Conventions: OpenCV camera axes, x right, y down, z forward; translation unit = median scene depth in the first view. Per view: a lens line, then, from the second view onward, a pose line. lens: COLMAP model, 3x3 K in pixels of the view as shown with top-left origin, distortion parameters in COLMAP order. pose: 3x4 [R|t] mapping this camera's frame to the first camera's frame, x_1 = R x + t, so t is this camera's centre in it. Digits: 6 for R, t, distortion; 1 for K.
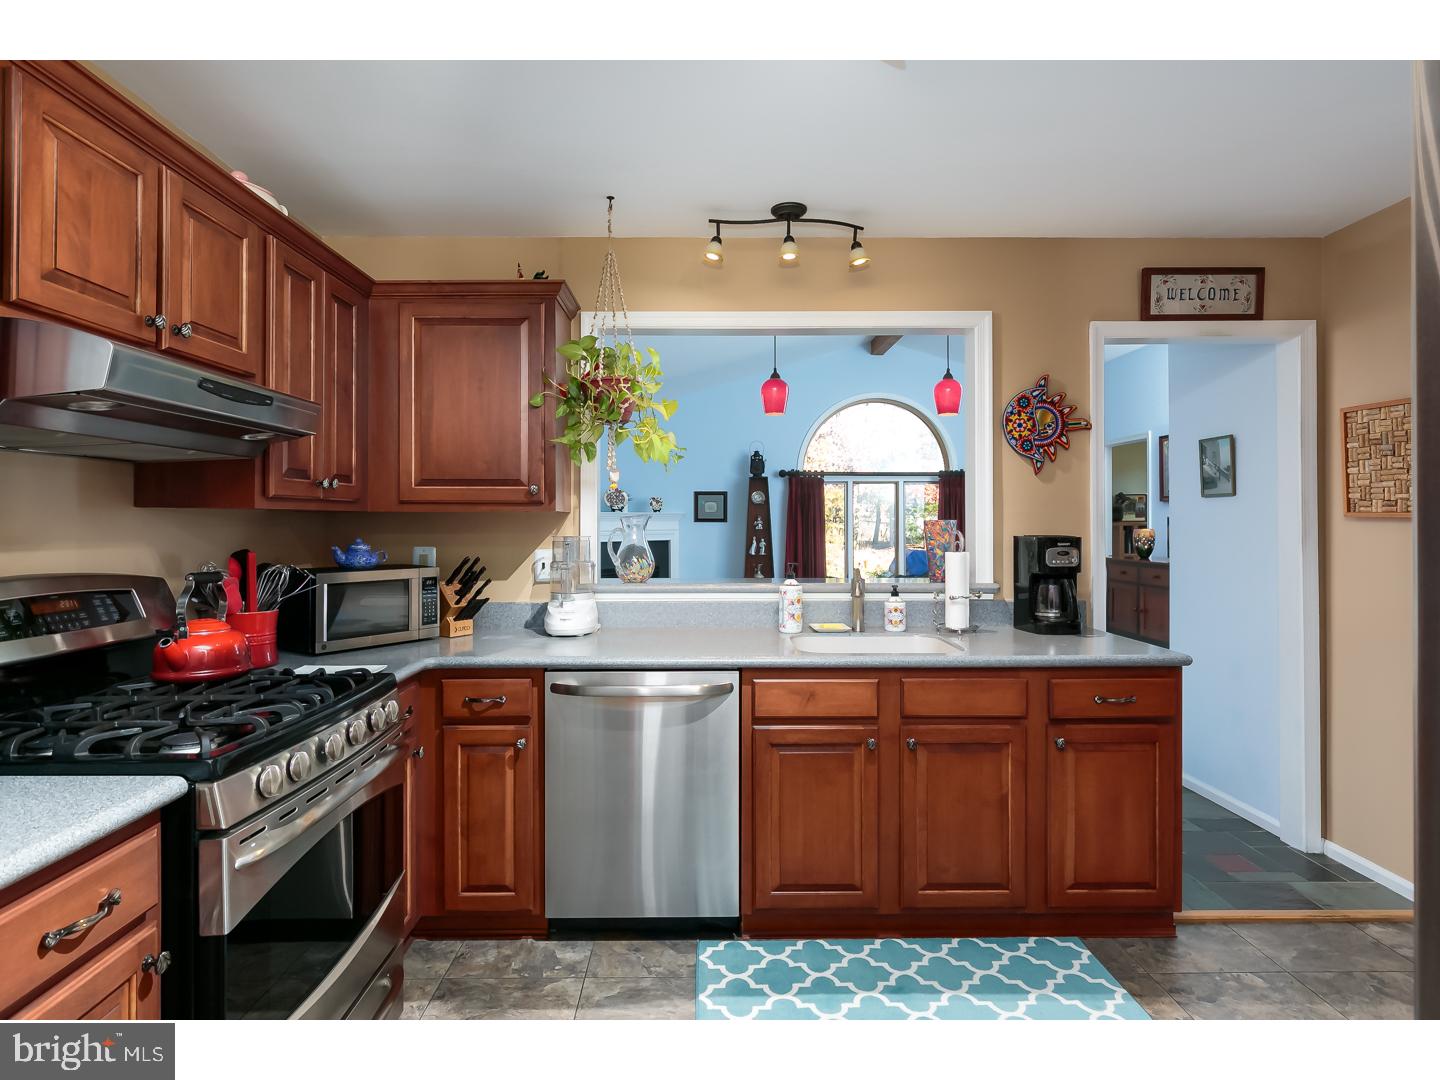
lens RADIAL K [[762.4, 0, 720.0], [0, 762.4, 540.0], [0, 0, 1]] dist [0.000417, 0.000035]
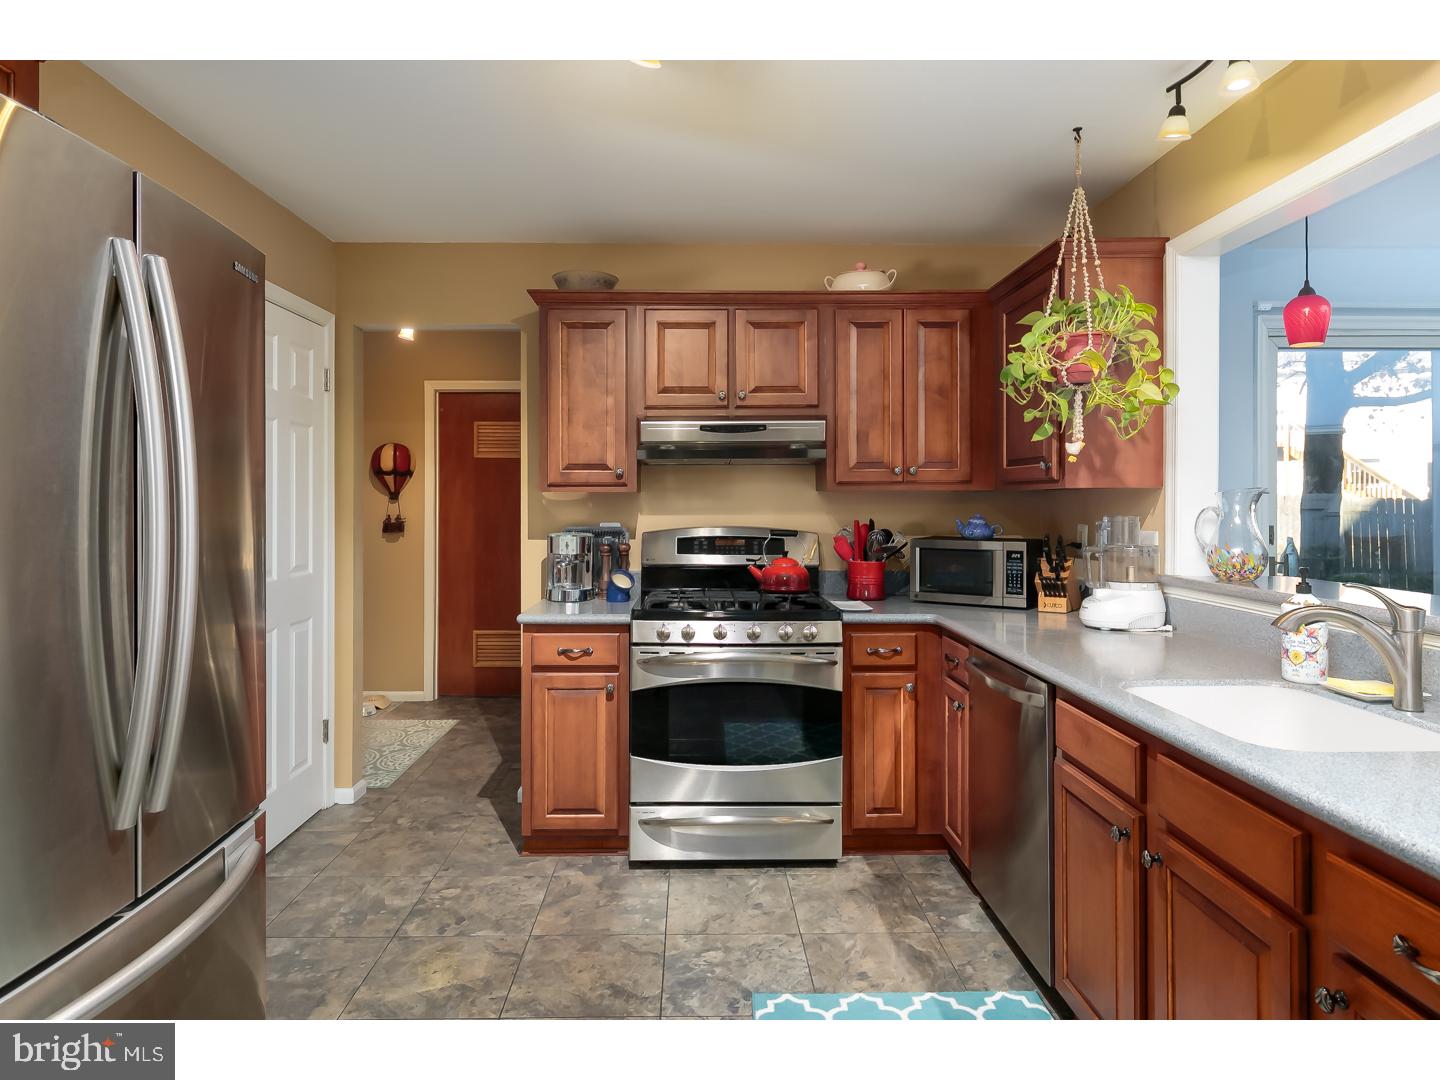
lens RADIAL K [[861.9, 0, 684.6], [0, 861.9, 500.7], [0, 0, 1]] dist [0.005563, 0.000368]
pose [[-0.014668, 0.003452, -0.999886, 1.027701], [-0.014532, 0.999888, 0.003665, -0.019366], [0.999787, 0.014584, -0.014616, 0.673818]]
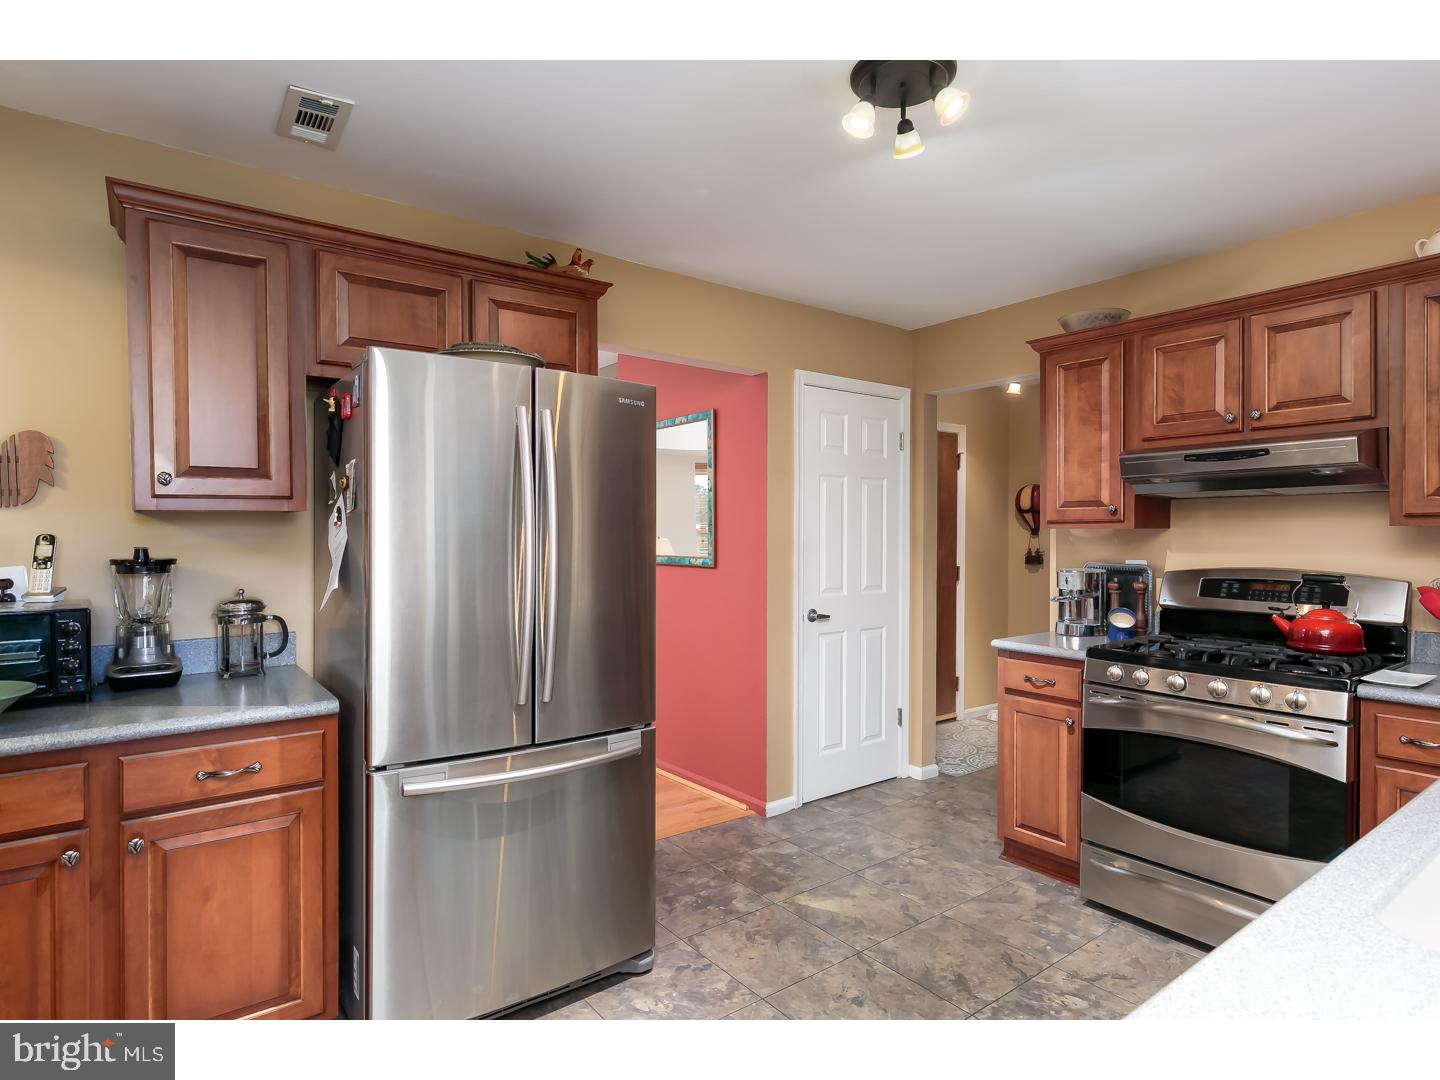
lens RADIAL K [[780.7, 0, 720.0], [0, 780.7, 540.0], [0, 0, 1]] dist [0.000435, -0.000298]
pose [[-0.814212, 0.007323, -0.580522, 0.846276], [-0.006702, 0.999735, 0.022011, -0.033508], [0.580529, 0.021812, -0.813947, 1.256107]]
